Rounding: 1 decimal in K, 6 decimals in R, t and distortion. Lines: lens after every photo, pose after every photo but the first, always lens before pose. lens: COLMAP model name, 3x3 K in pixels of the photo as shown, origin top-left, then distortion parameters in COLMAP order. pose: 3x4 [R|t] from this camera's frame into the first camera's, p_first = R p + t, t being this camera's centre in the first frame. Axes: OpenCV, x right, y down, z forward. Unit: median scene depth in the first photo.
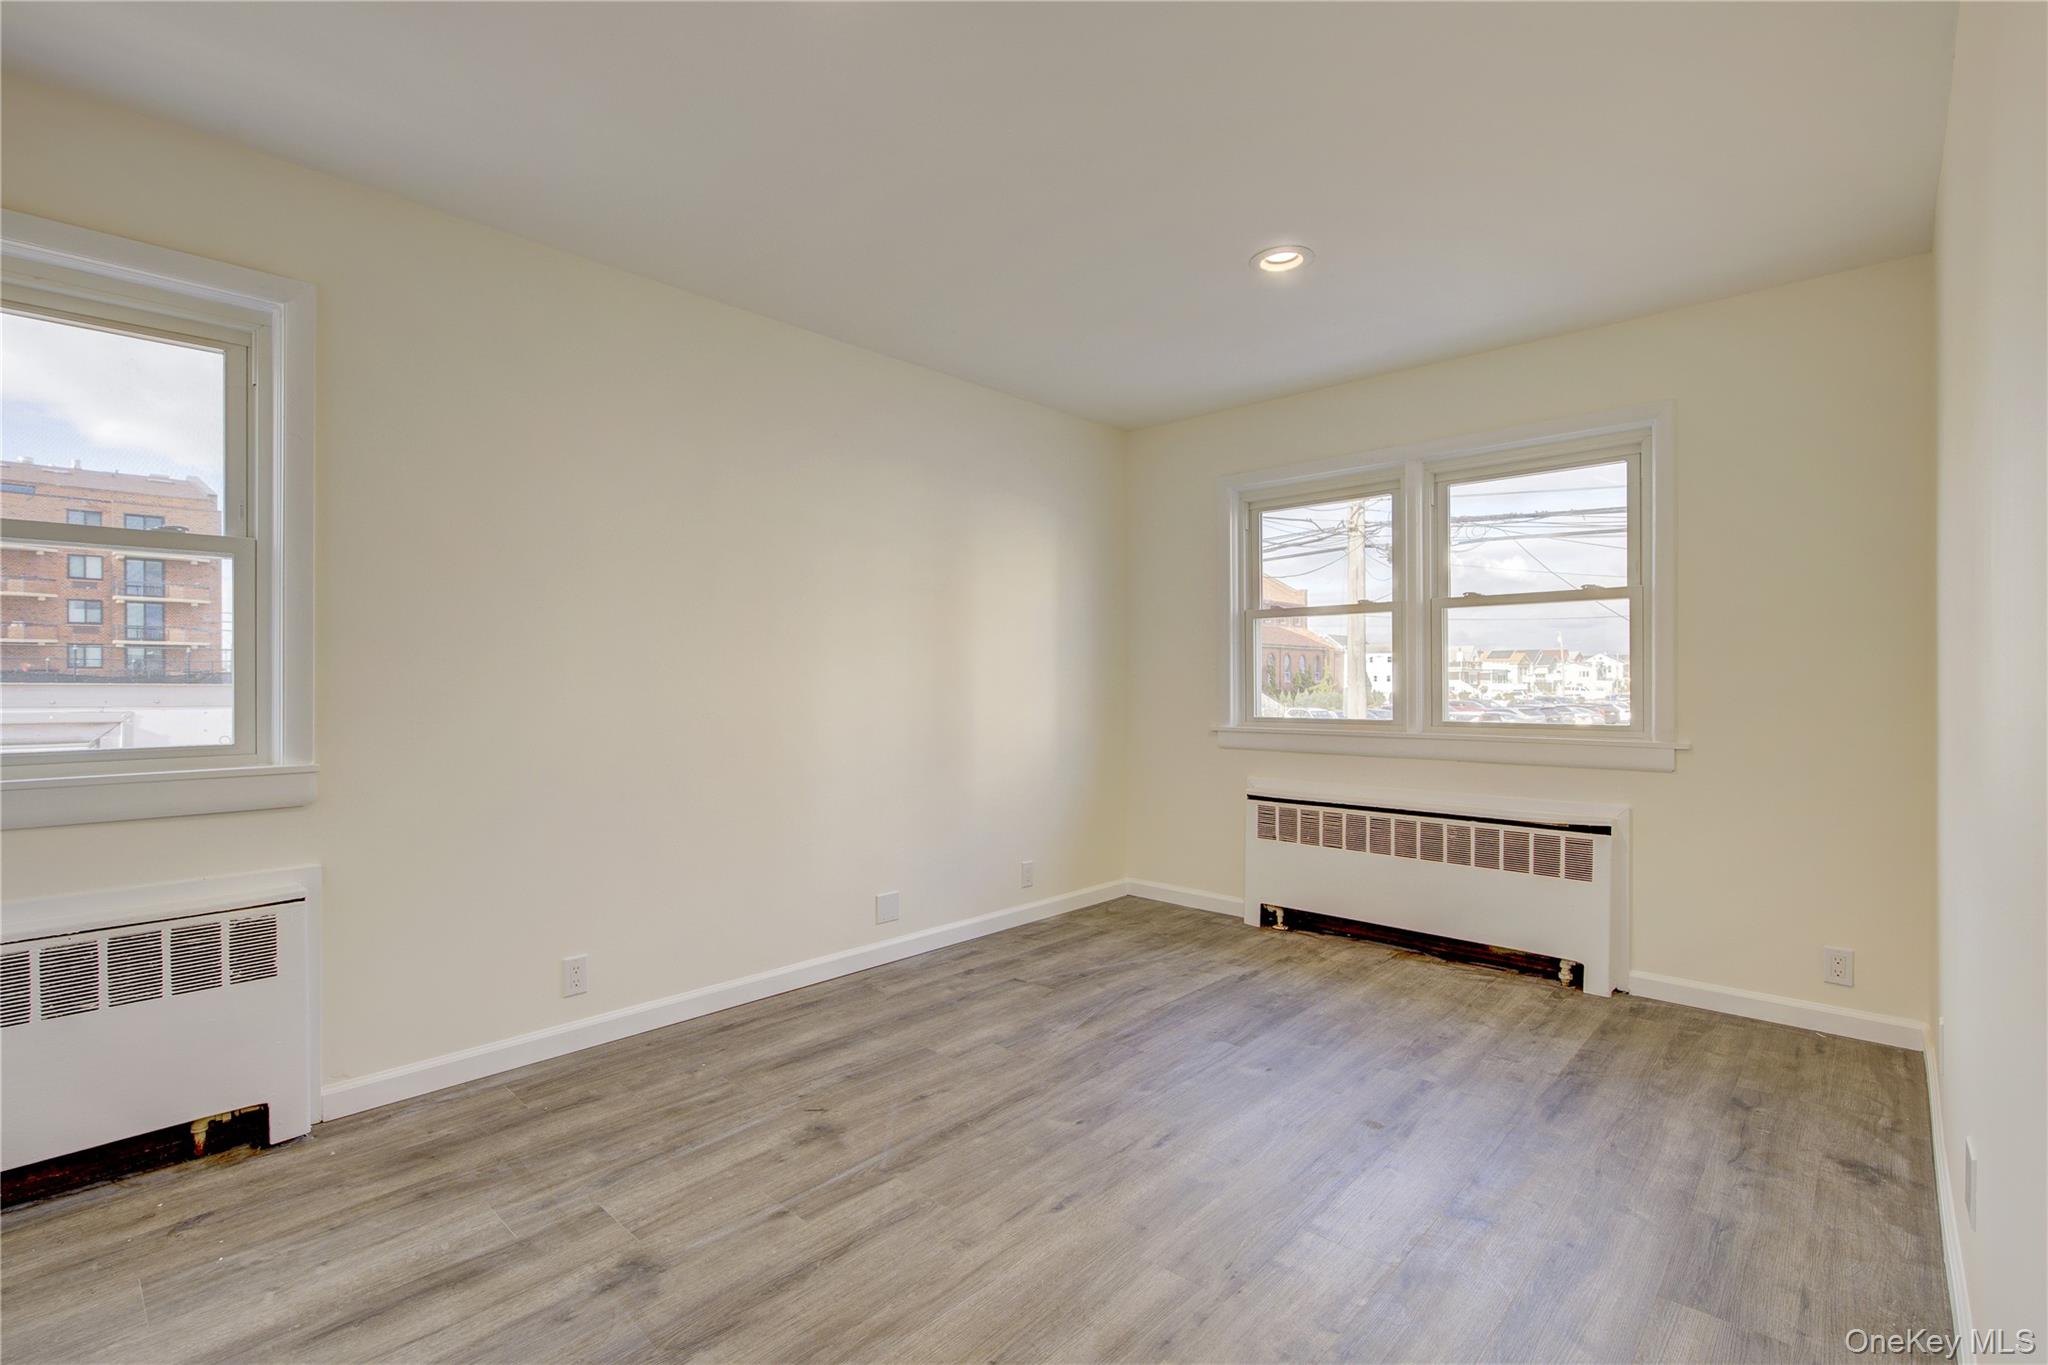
lens RADIAL K [[934.4, 0, 1000.8], [0, 934.4, 681.8], [0, 0, 1]] dist [0.000957, -0.001064]
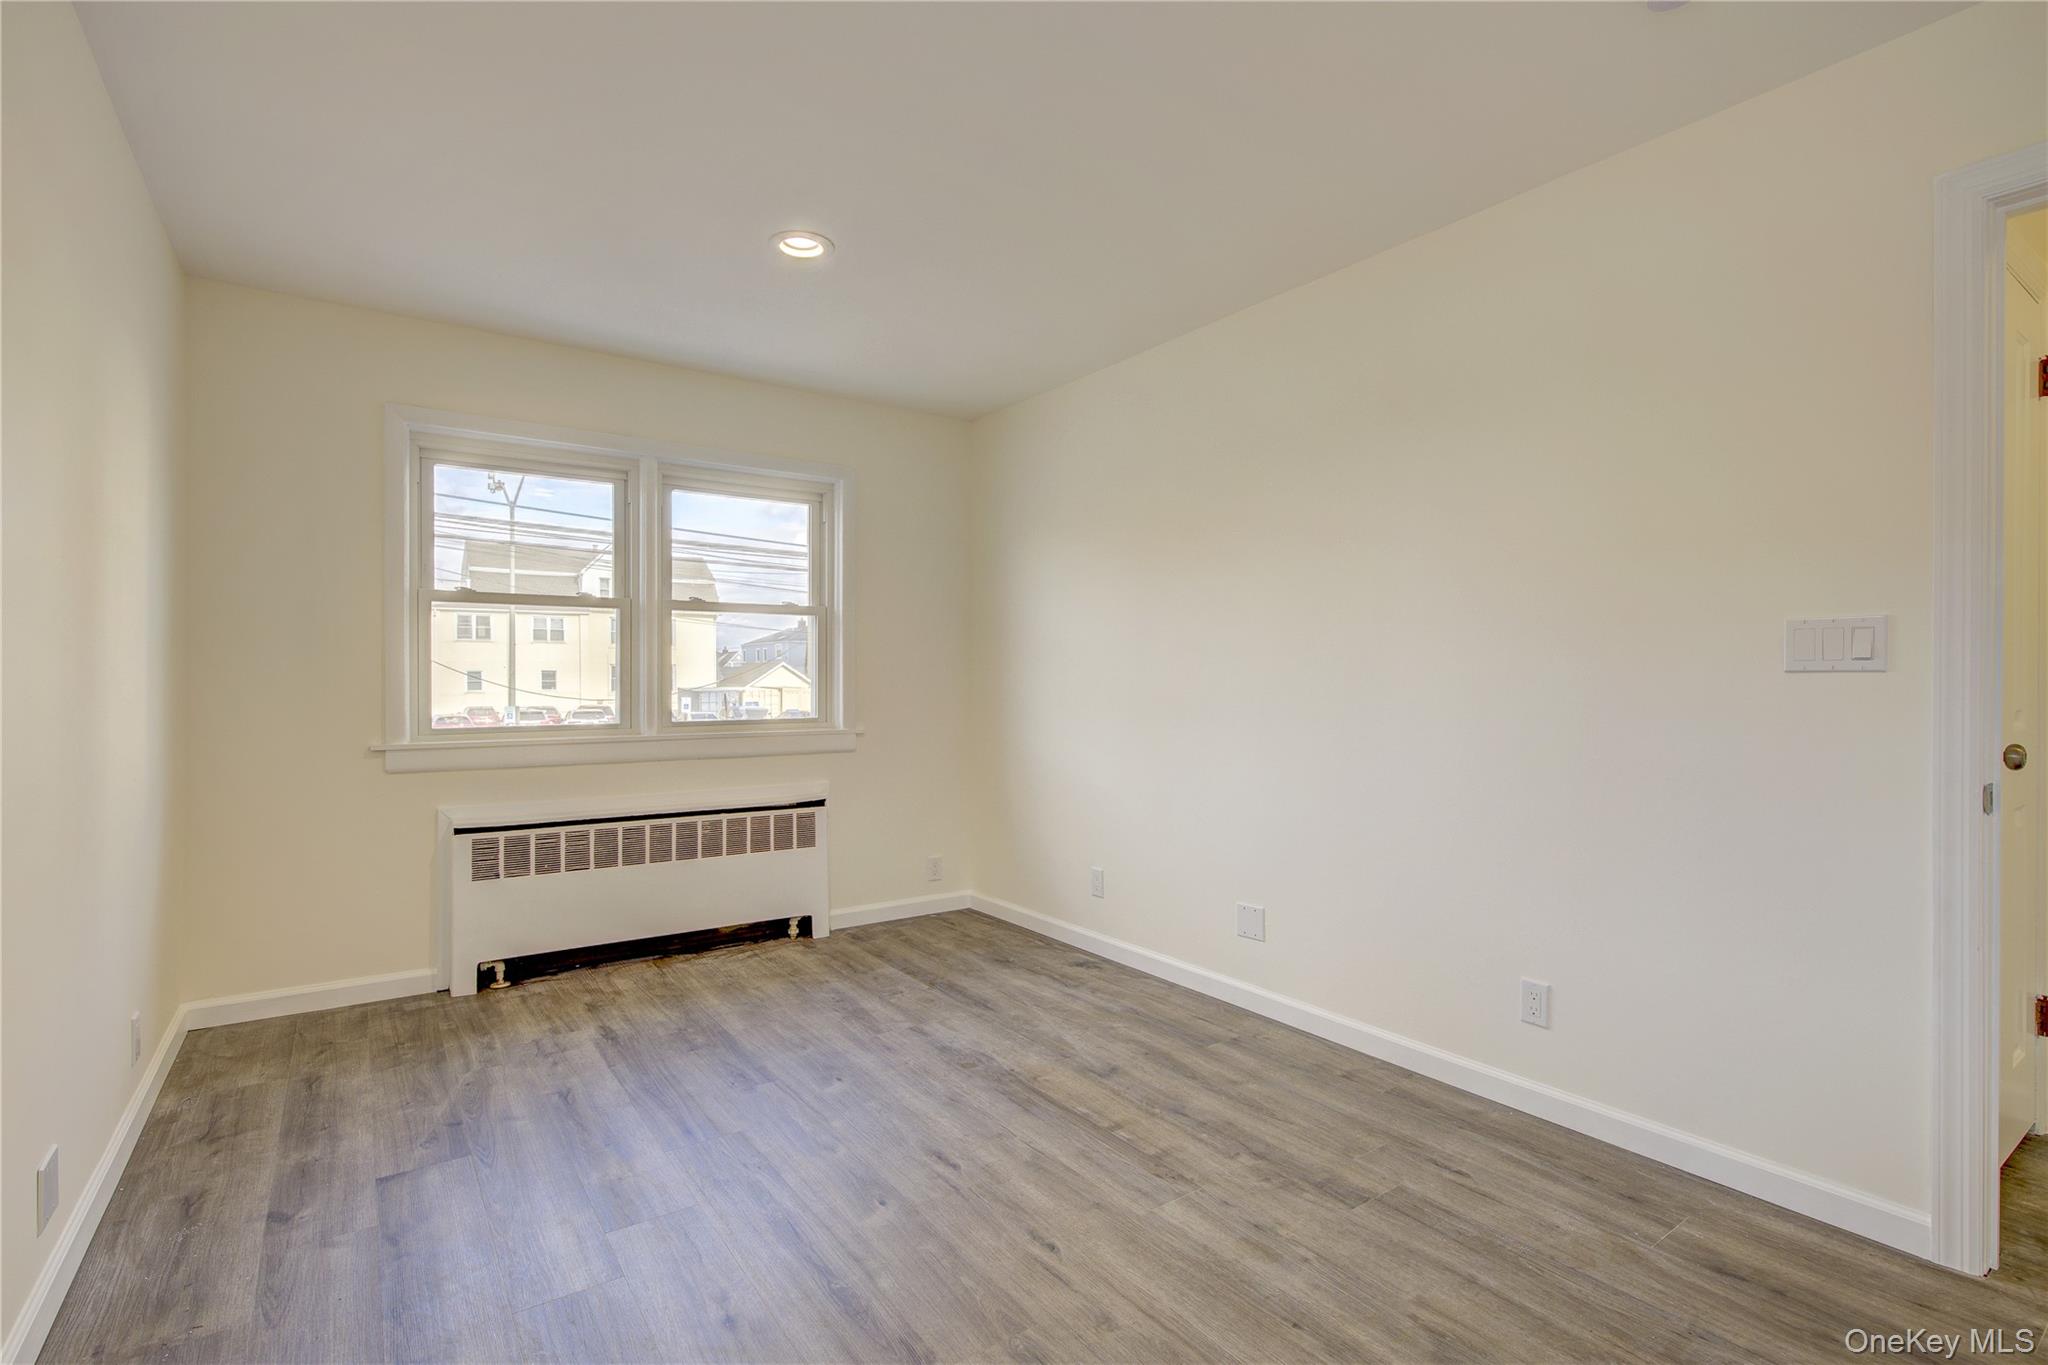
lens RADIAL K [[934.4, 0, 1000.8], [0, 934.4, 681.8], [0, 0, 1]] dist [0.000957, -0.001064]
pose [[0.201964, 0.001521, 0.979392, -0.575159], [0.000482, 0.999999, -0.001652, 0.000864], [-0.979393, 0.000806, 0.201963, 0.574844]]
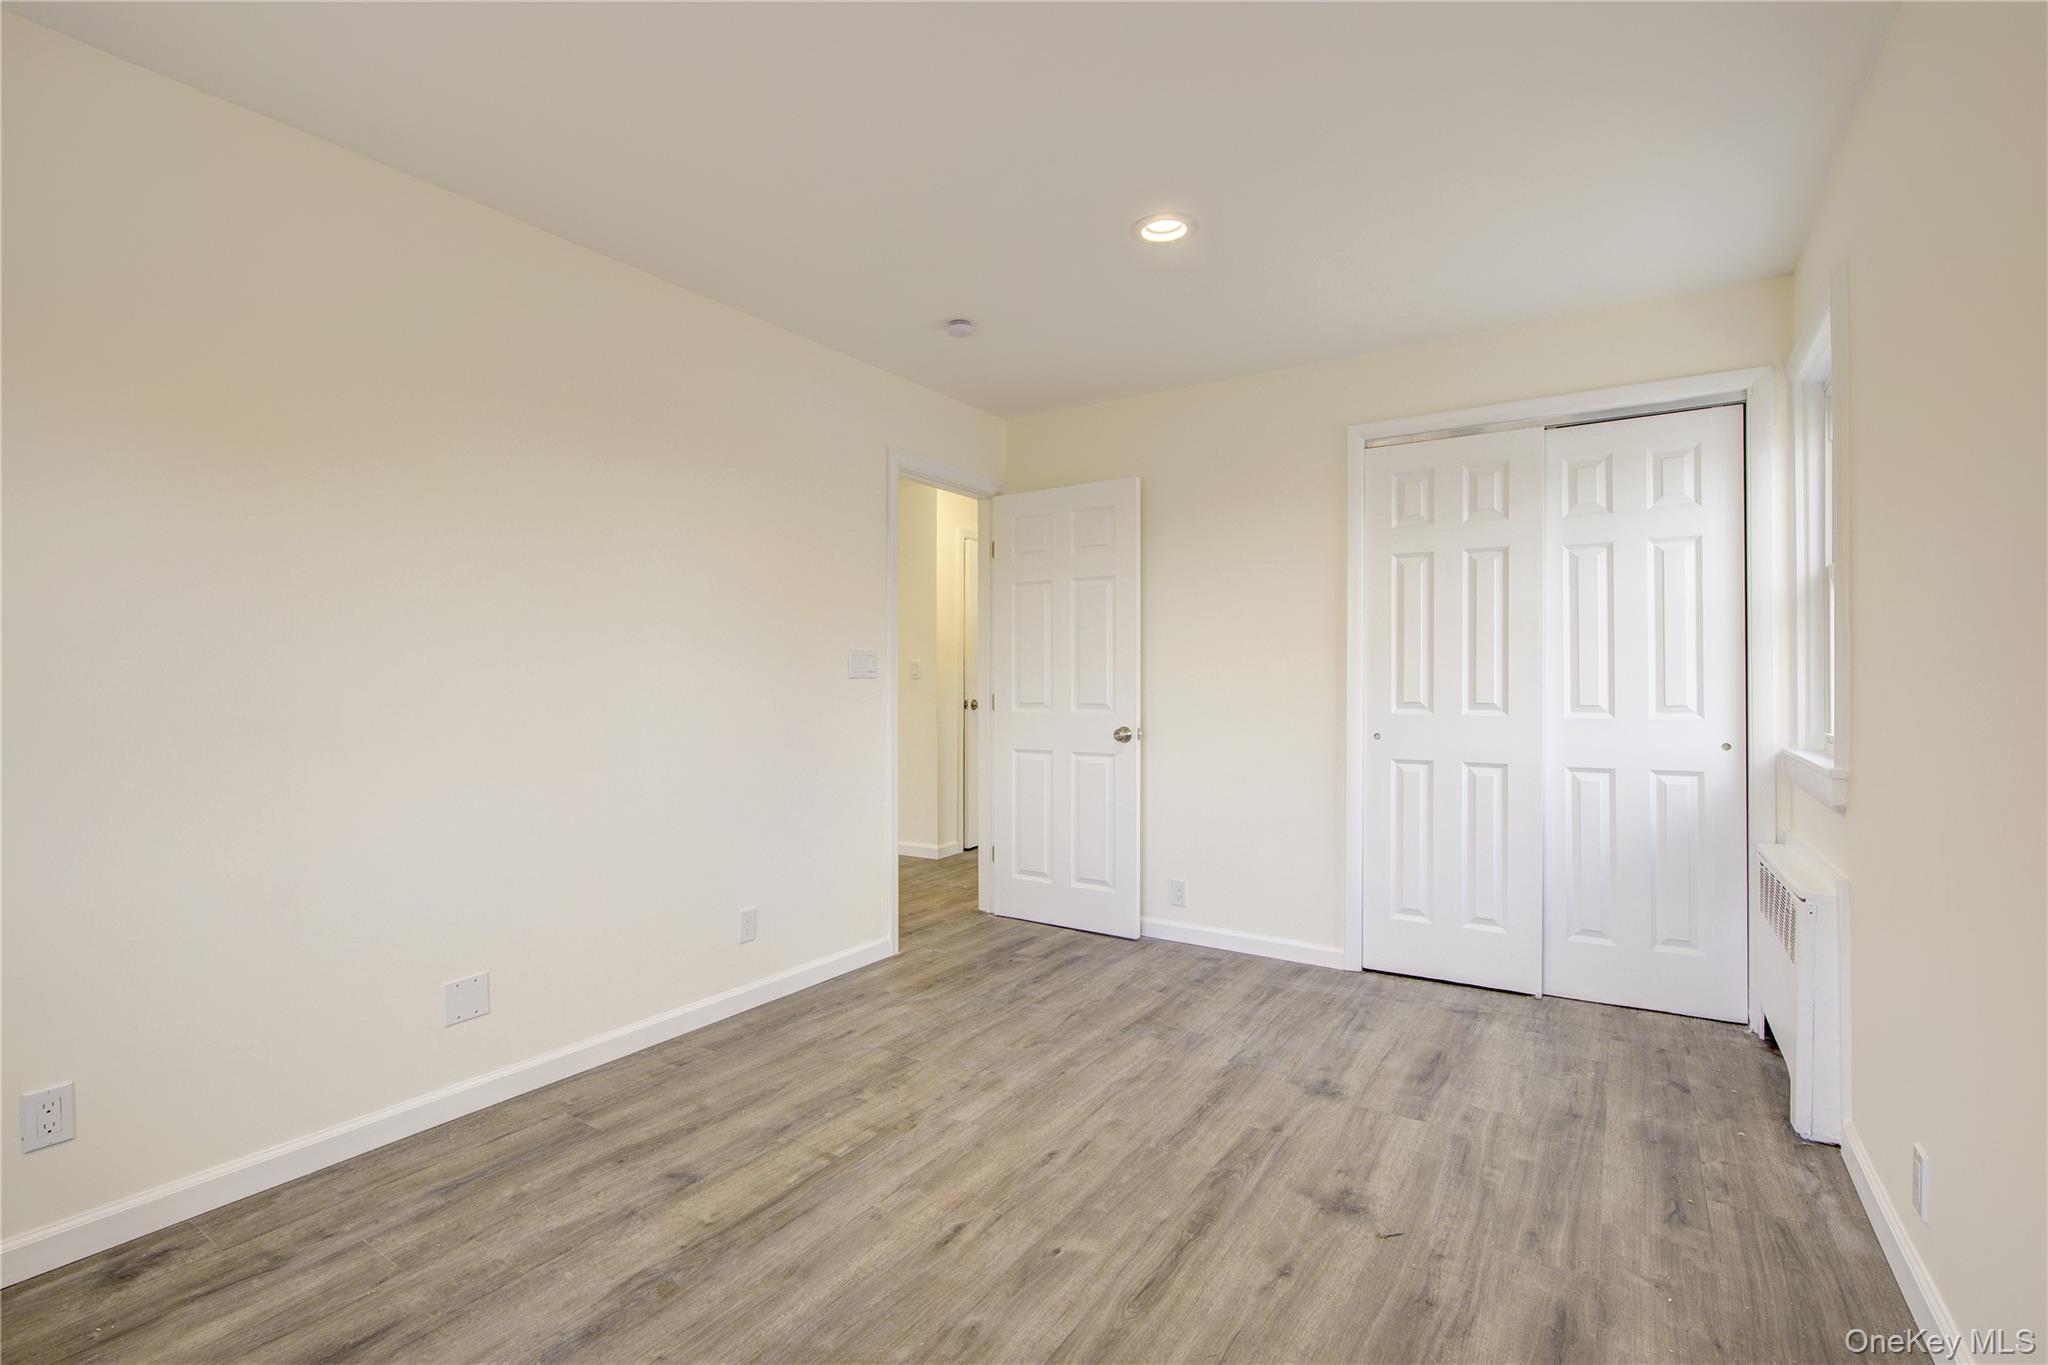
lens RADIAL K [[938.2, 0, 1001.2], [0, 938.2, 682.4], [0, 0, 1]] dist [-0.001145, -0.000145]
pose [[-0.985318, 0.002336, -0.170711, 0.208560], [0.001636, 0.999990, 0.004240, -0.005827], [0.170719, 0.003899, -0.985312, 1.400522]]
